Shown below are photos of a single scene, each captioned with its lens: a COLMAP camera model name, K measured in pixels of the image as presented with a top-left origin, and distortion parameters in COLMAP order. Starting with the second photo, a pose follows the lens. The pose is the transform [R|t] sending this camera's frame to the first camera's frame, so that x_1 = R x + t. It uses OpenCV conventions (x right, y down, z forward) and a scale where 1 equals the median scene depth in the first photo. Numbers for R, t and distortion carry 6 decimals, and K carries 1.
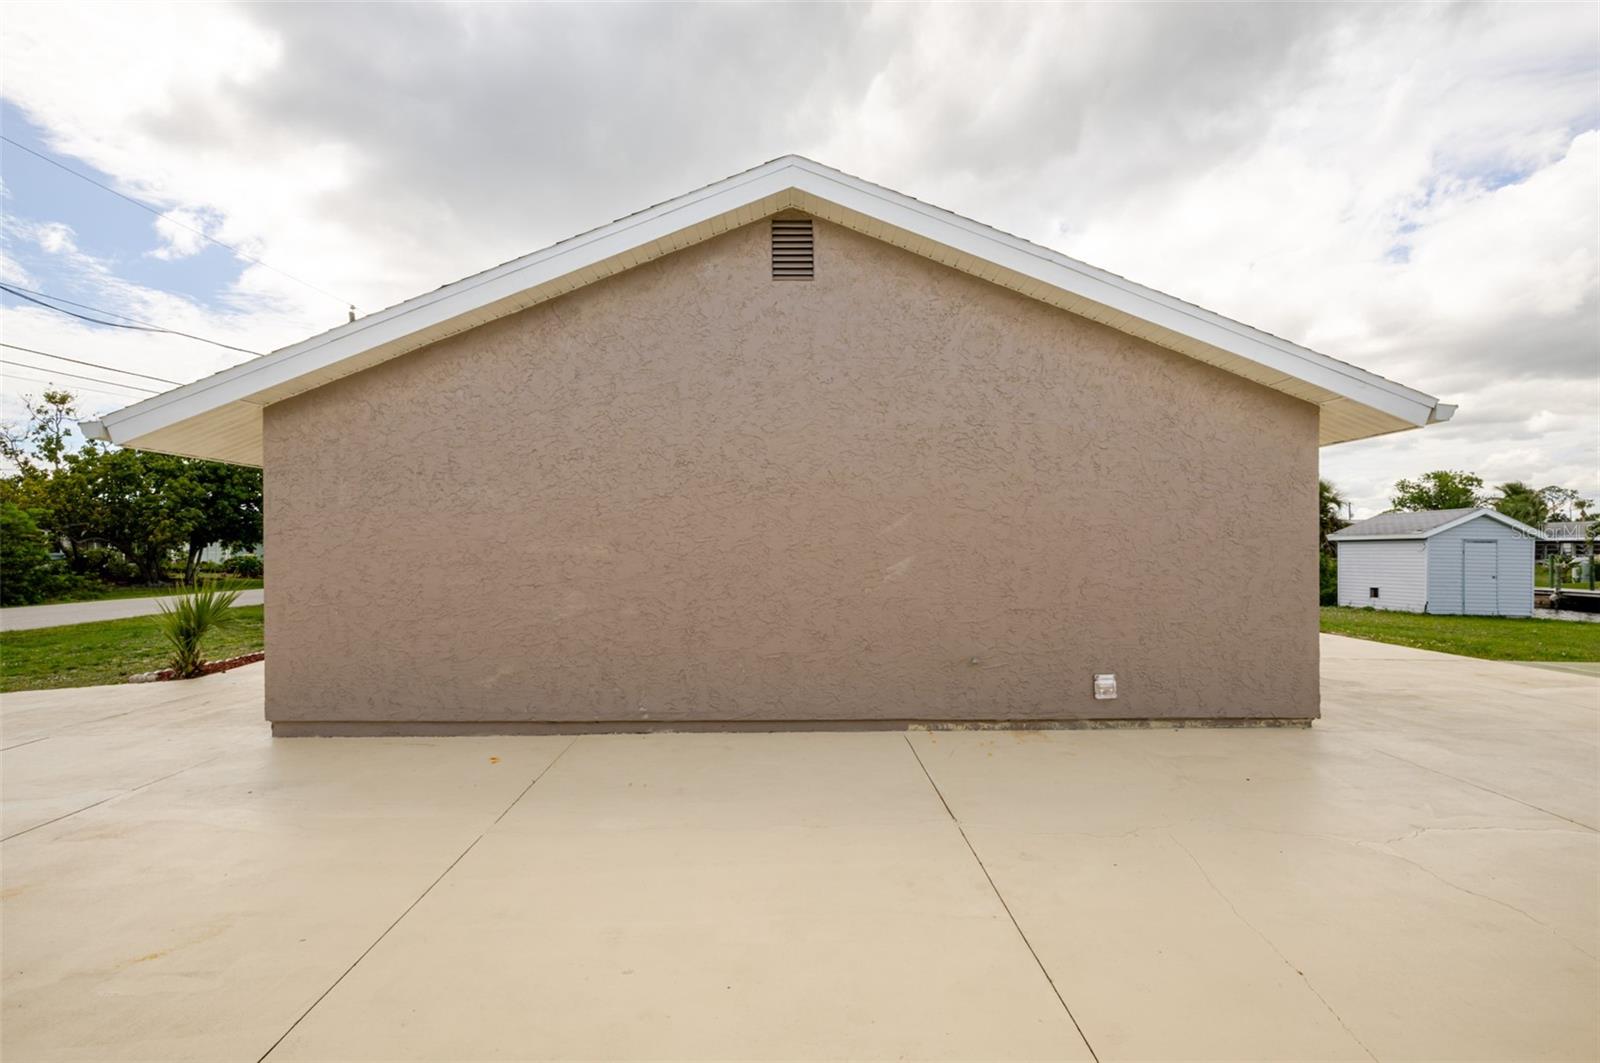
lens RADIAL K [[744.6, 0, 810.3], [0, 744.6, 521.1], [0, 0, 1]] dist [0.000548, -0.001482]
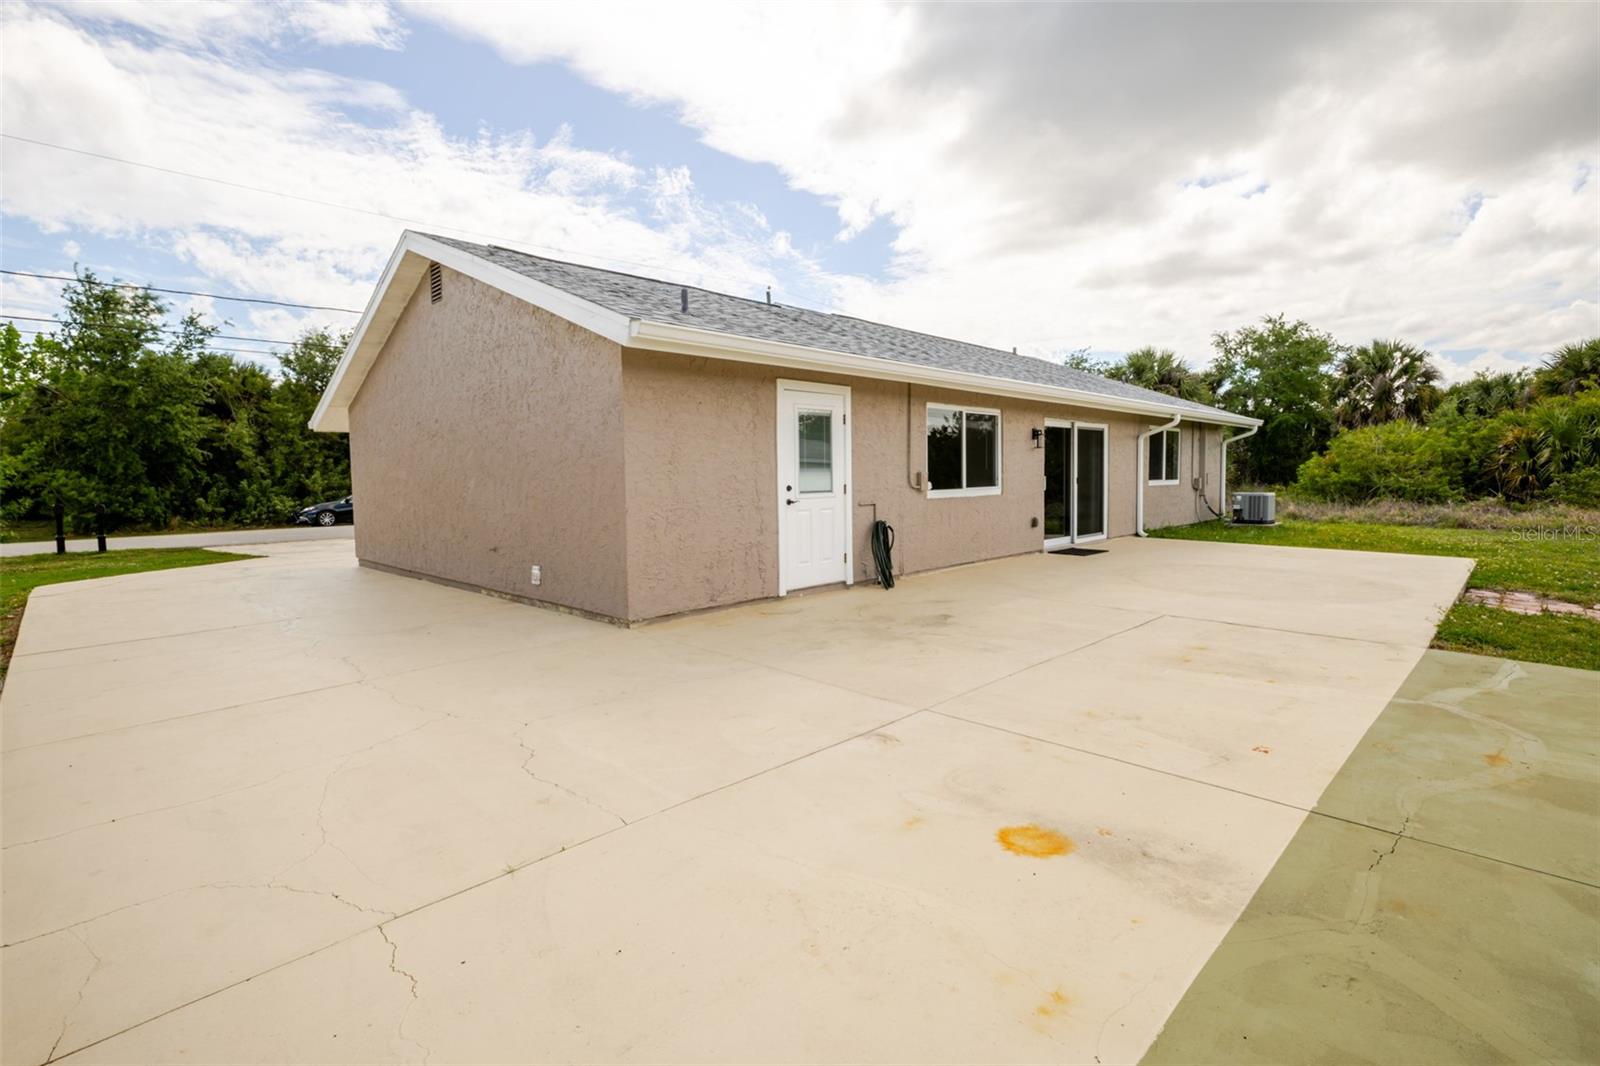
lens RADIAL K [[744.6, 0, 803.6], [0, 744.6, 534.1], [0, 0, 1]] dist [0.000548, -0.001482]
pose [[0.695647, 0.047073, -0.716840, 0.210124], [0.039720, 0.993804, 0.103806, 0.004138], [0.717285, -0.100686, 0.689467, 0.056271]]
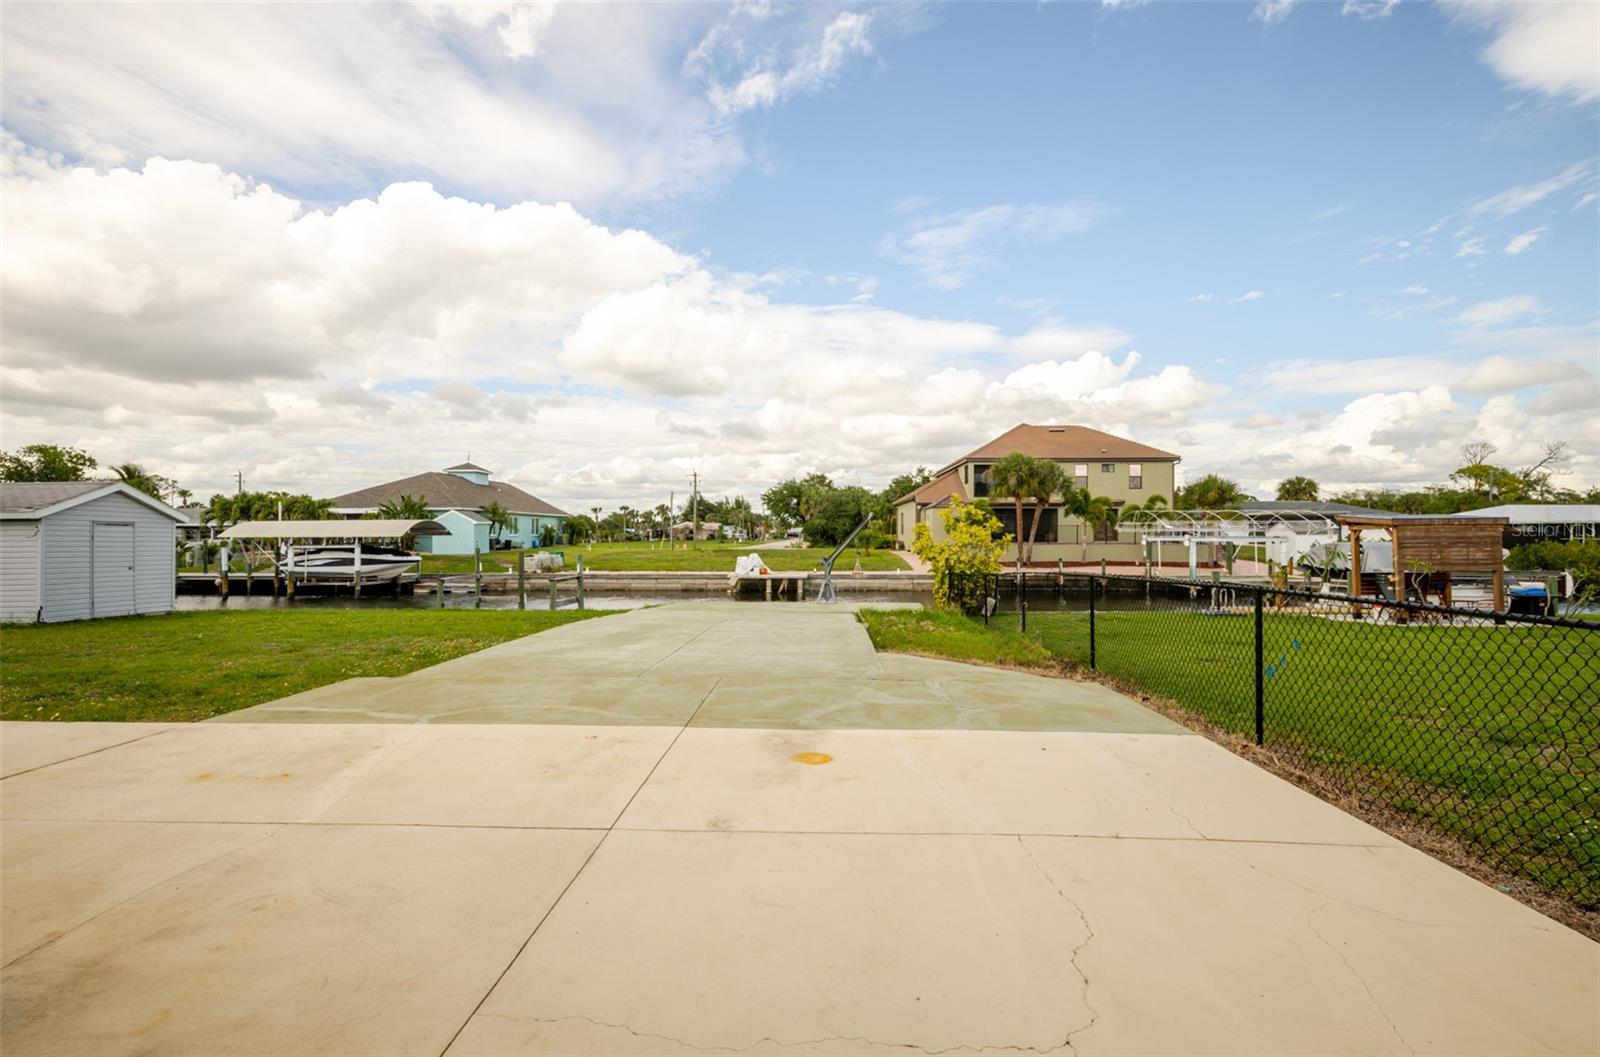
lens RADIAL K [[720.3, 0, 805.4], [0, 720.3, 552.5], [0, 0, 1]] dist [-0.009467, -0.000308]
pose [[0.046661, -0.028368, 0.998508, 0.080649], [-0.034357, 0.998960, 0.029986, 0.004167], [-0.998320, -0.035704, 0.045638, 0.106478]]
